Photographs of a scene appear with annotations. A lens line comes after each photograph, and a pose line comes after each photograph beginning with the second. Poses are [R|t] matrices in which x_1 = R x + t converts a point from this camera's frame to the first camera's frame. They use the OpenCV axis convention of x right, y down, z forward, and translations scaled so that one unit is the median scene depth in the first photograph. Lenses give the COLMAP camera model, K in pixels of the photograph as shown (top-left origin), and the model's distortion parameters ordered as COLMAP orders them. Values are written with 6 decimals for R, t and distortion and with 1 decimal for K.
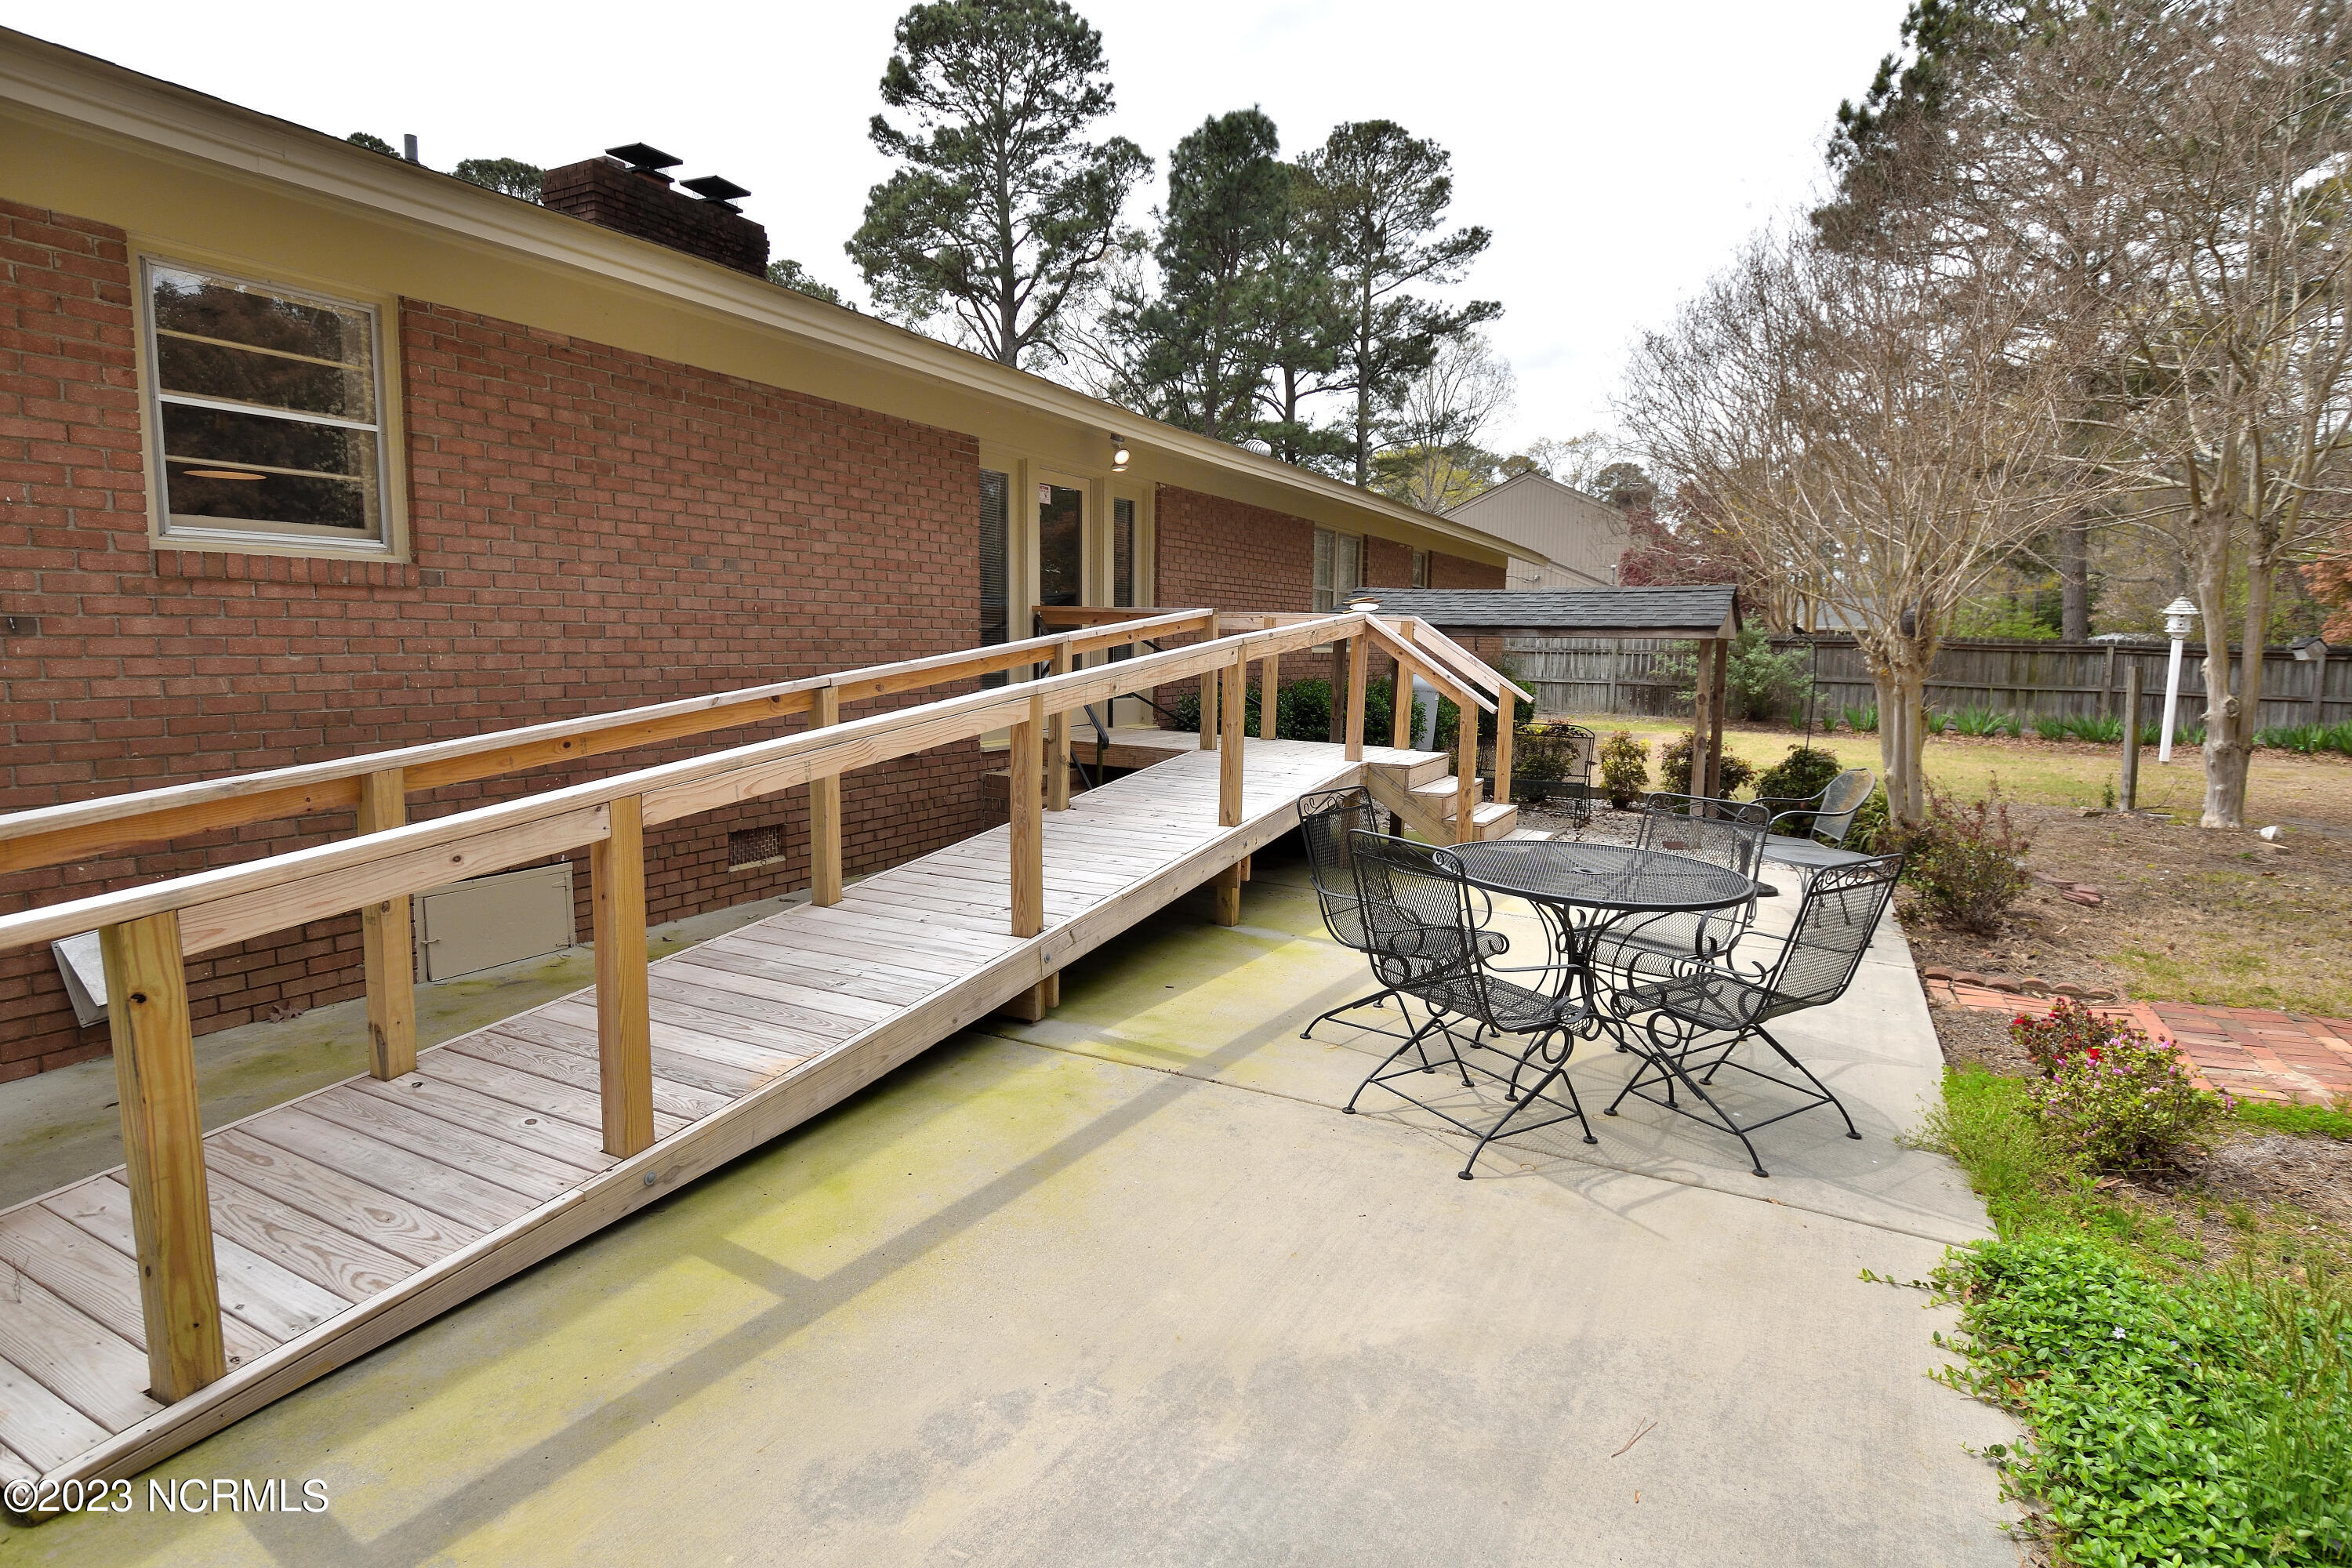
lens RADIAL K [[1221.9, 0, 1179.0], [0, 1221.9, 776.6], [0, 0, 1]] dist [-0.028132, -0.000745]
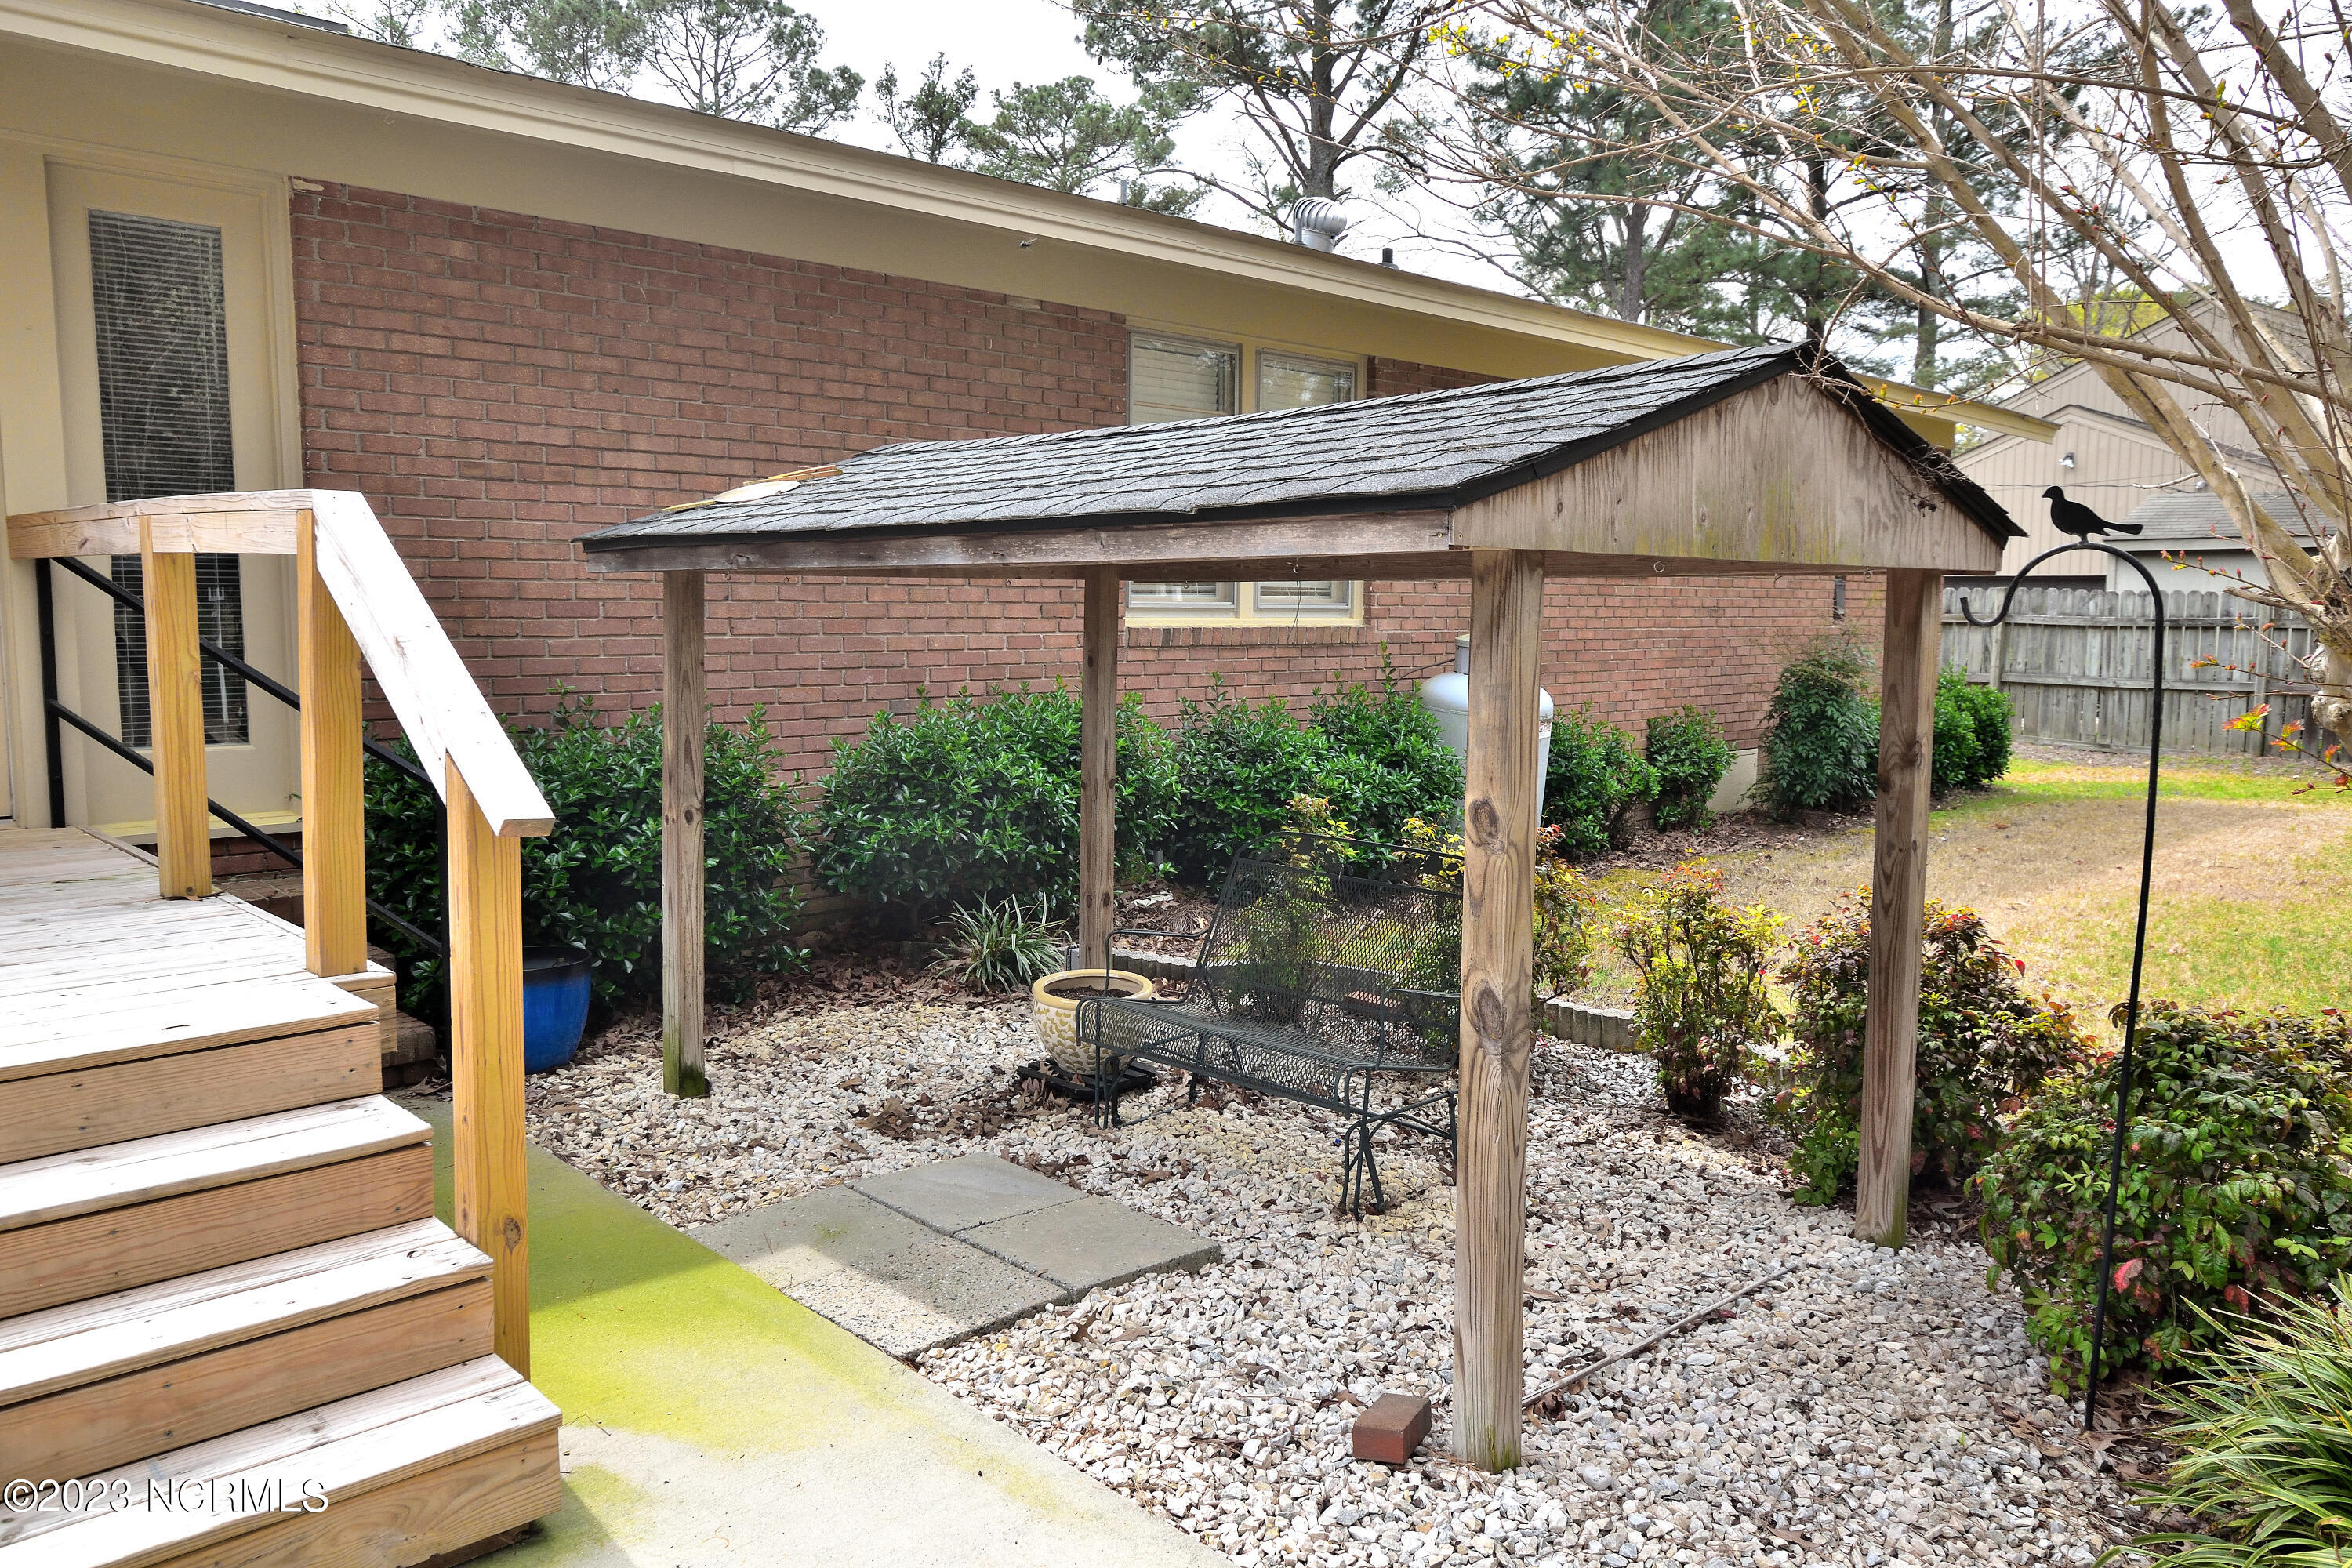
lens RADIAL K [[1659.1, 0, 1179.0], [0, 1659.1, 762.7], [0, 0, 1]] dist [-0.007653, -0.000305]
pose [[0.941236, 0.028978, -0.336504, 0.098713], [-0.035454, 0.999285, -0.013115, -0.014375], [0.335883, 0.024275, 0.941591, 0.145606]]
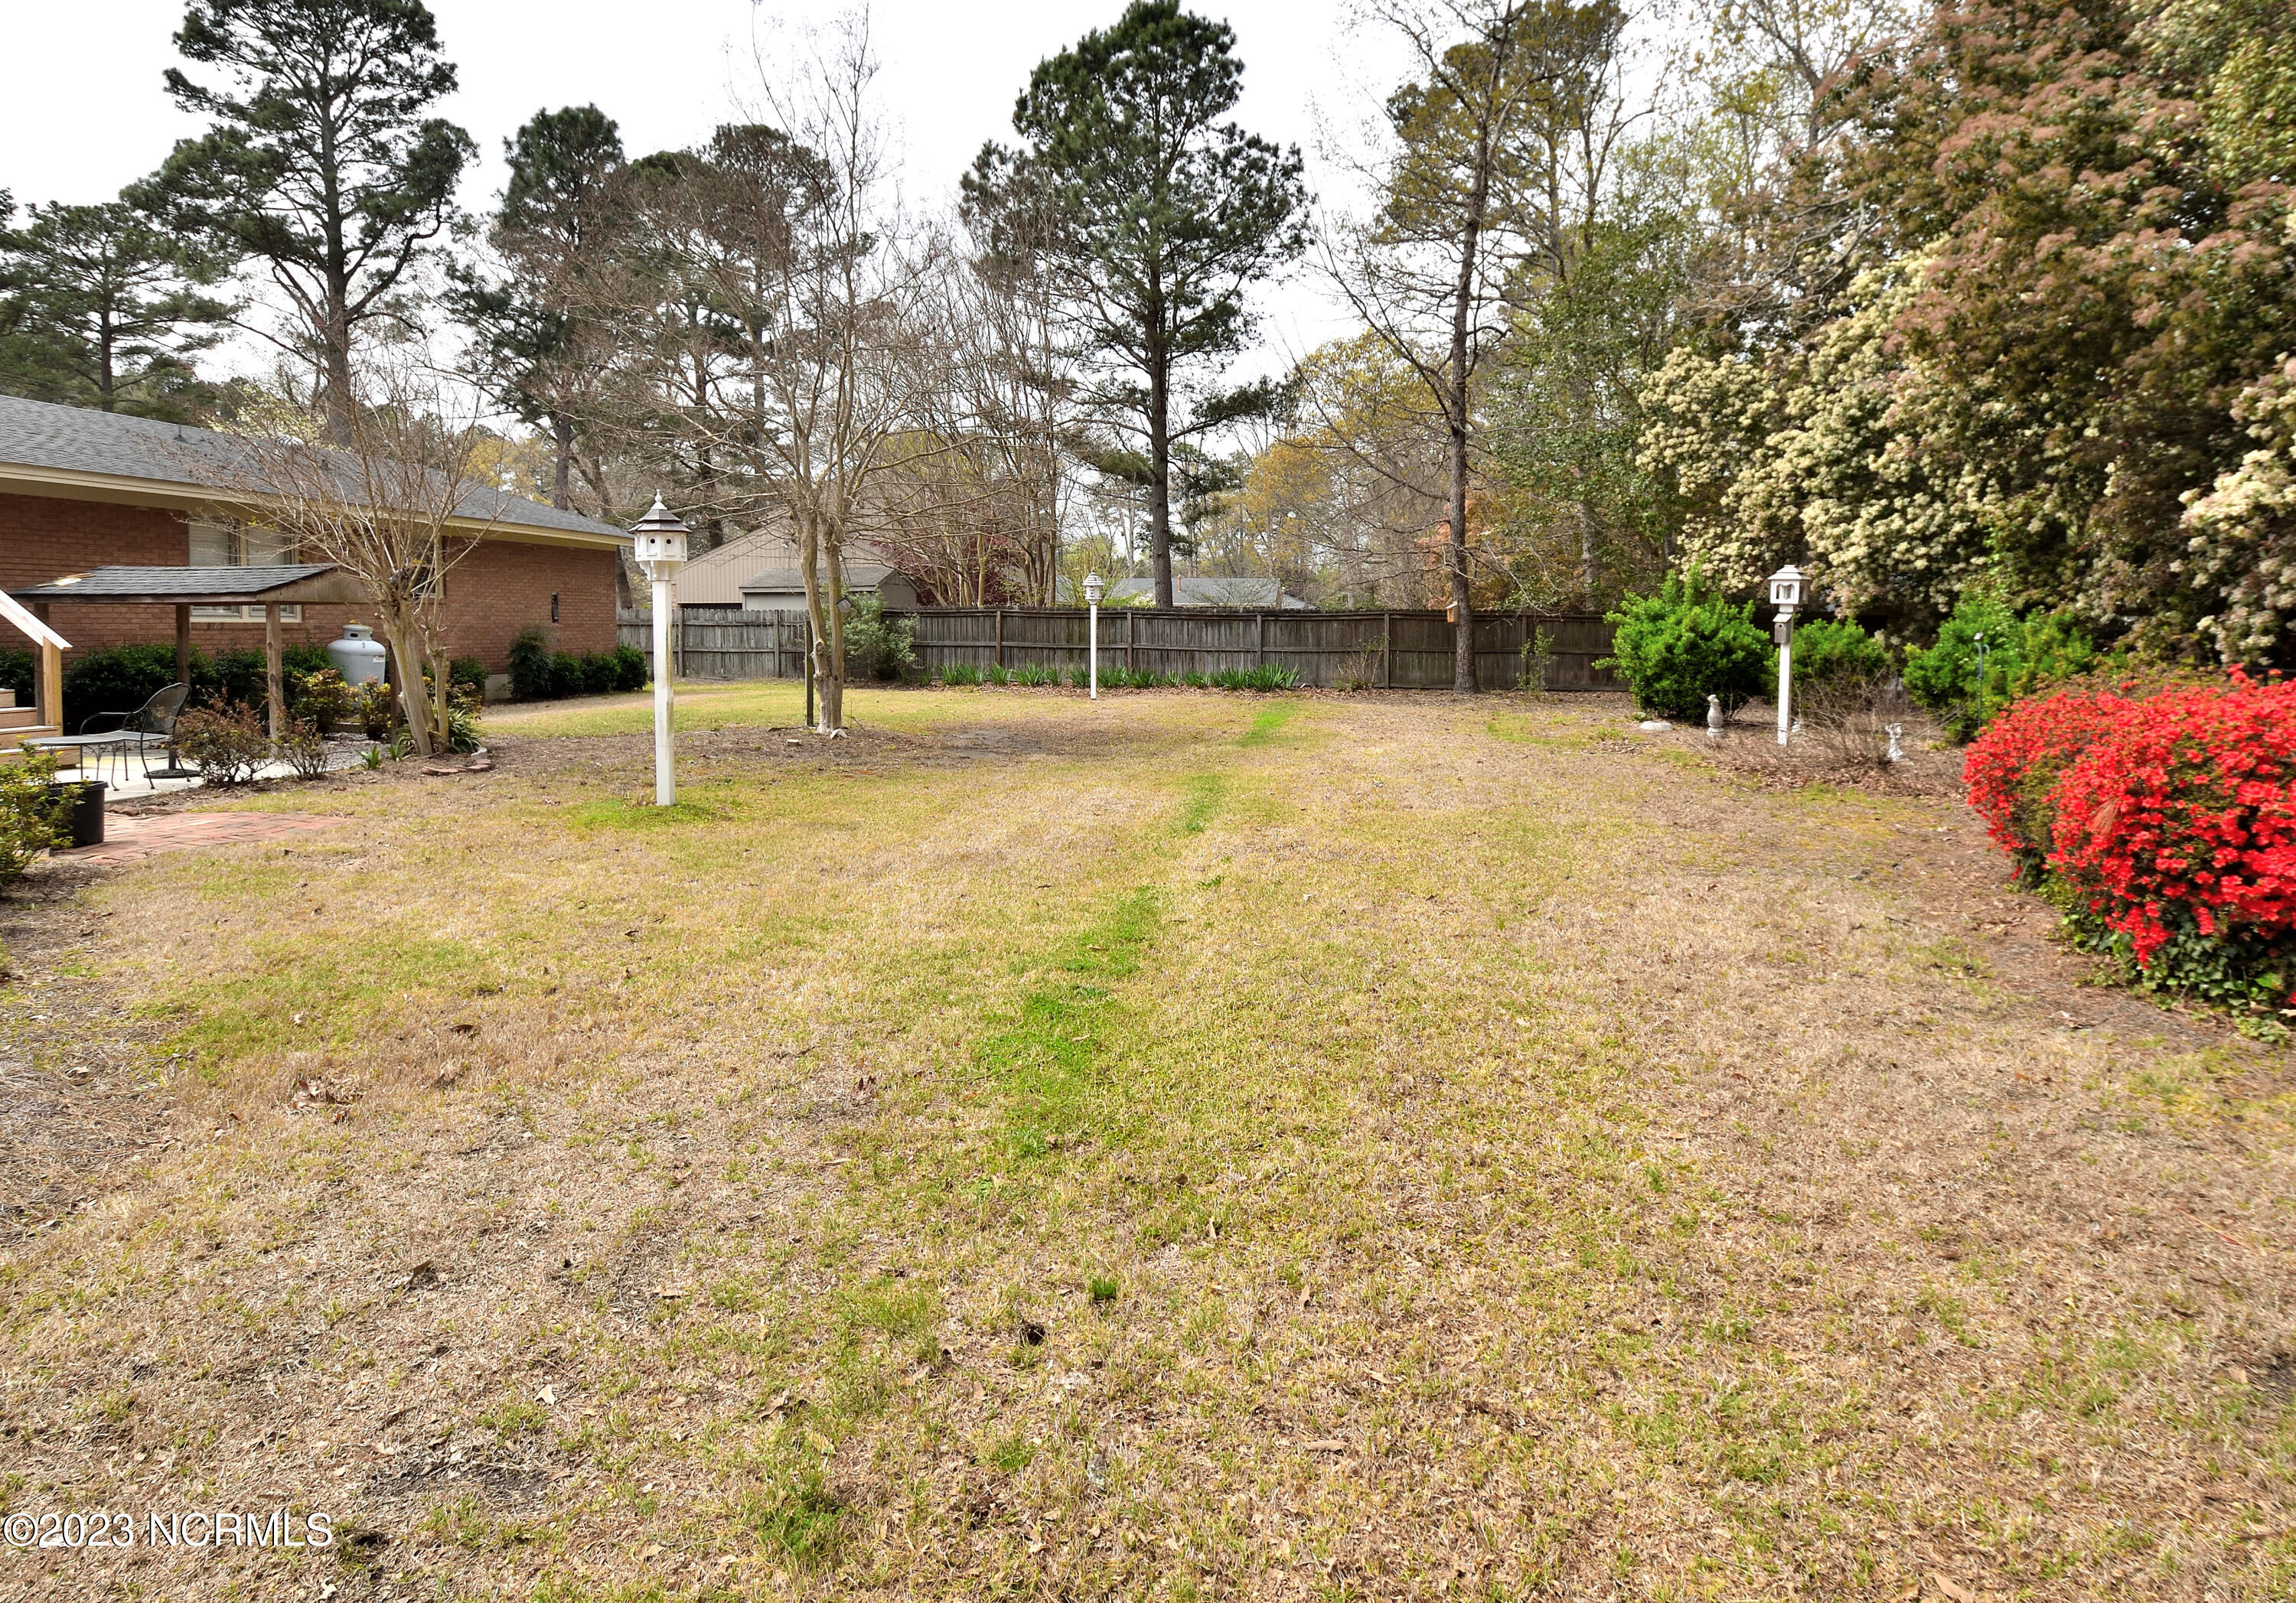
lens RADIAL K [[1266.3, 0, 1216.0], [0, 1266.3, 697.1], [0, 0, 1]] dist [-0.020284, -0.002041]
pose [[0.950198, -0.026580, 0.310512, 0.208875], [0.043292, 0.997954, -0.047053, 0.022534], [-0.308626, 0.058152, 0.949404, -0.139315]]
